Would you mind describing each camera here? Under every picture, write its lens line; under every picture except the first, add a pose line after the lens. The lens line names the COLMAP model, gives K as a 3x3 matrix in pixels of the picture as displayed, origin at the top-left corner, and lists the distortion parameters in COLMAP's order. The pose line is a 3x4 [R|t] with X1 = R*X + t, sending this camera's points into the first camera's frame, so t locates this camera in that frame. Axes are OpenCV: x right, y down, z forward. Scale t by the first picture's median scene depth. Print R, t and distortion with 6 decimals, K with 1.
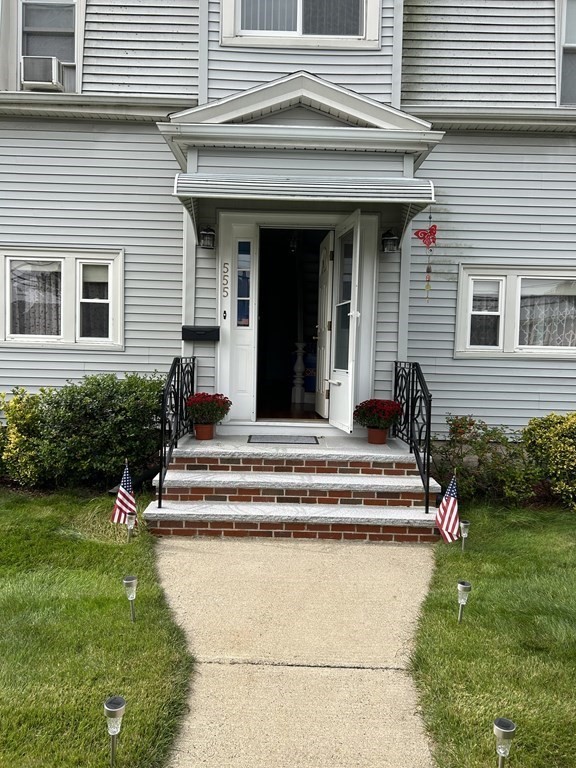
lens RADIAL K [[579.9, 0, 281.9], [0, 579.9, 388.3], [0, 0, 1]] dist [0.059194, -0.065659]
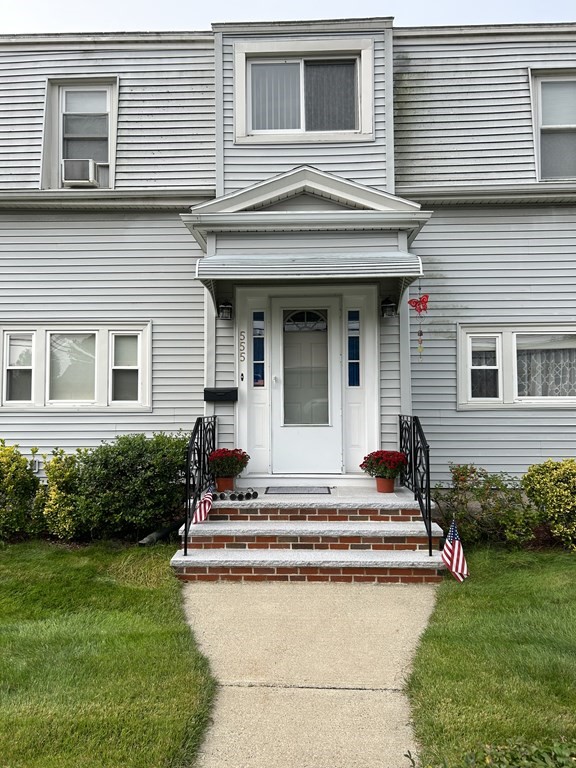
lens RADIAL K [[579.9, 0, 281.3], [0, 579.9, 384.1], [0, 0, 1]] dist [0.059194, -0.065659]
pose [[0.998807, -0.030307, -0.038289, 0.018910], [0.026399, 0.994763, -0.098740, -0.002412], [0.041081, 0.097612, 0.994376, -0.098612]]
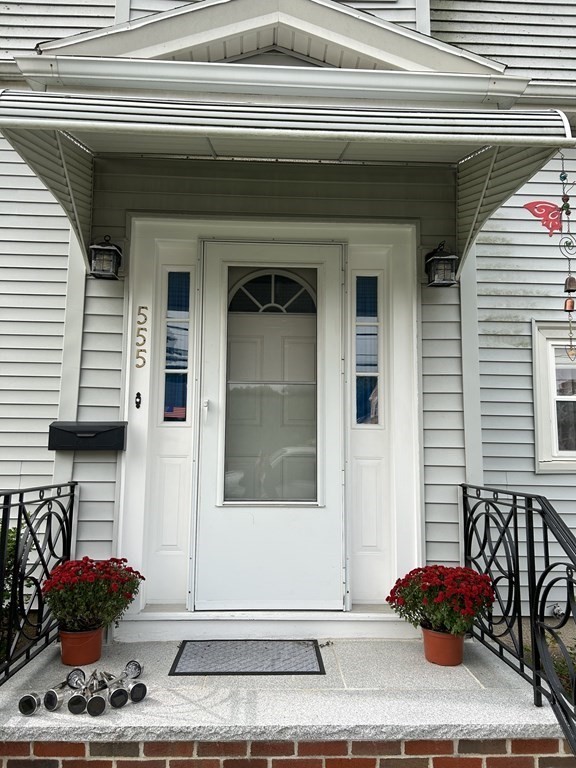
lens RADIAL K [[579.9, 0, 285.3], [0, 579.9, 383.8], [0, 0, 1]] dist [0.059194, -0.065659]
pose [[0.999093, -0.008570, 0.041705, 0.014339], [0.015884, 0.983841, -0.178341, -0.046671], [-0.039502, 0.178842, 0.983085, 0.489900]]
